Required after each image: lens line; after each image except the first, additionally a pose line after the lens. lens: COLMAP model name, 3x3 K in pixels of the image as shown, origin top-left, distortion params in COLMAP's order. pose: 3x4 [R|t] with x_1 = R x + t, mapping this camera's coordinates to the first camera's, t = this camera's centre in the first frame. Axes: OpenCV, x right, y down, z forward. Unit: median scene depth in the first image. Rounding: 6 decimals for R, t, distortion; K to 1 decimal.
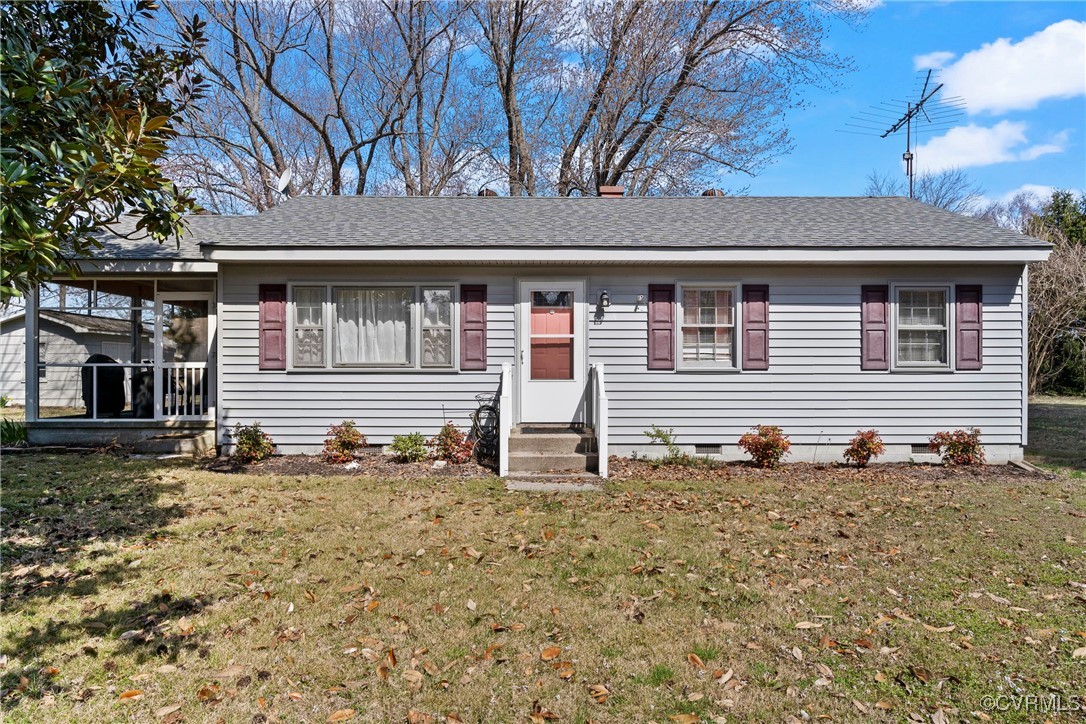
lens RADIAL K [[771.8, 0, 517.3], [0, 771.8, 352.1], [0, 0, 1]] dist [0.005784, -0.000510]
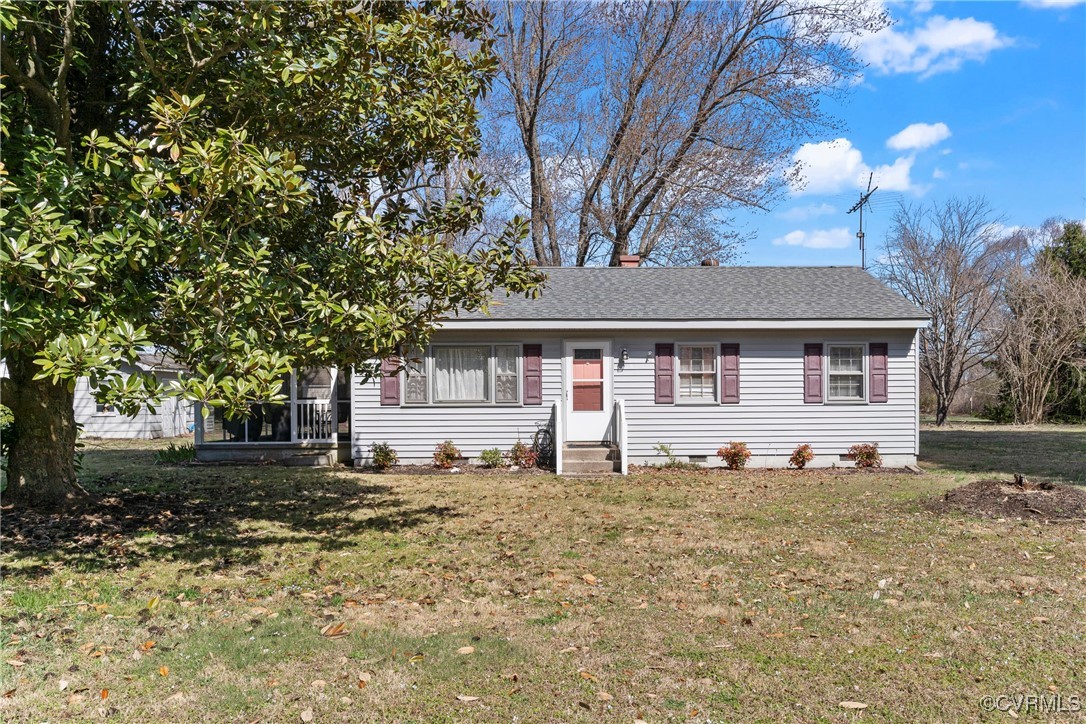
lens RADIAL K [[884.2, 0, 543.2], [0, 884.2, 369.5], [0, 0, 1]] dist [-0.000622, 0.002795]
pose [[0.999757, -0.004582, 0.021581, -0.072055], [0.004840, 0.999917, -0.011922, -0.021696], [-0.021525, 0.012023, 0.999696, -0.623231]]
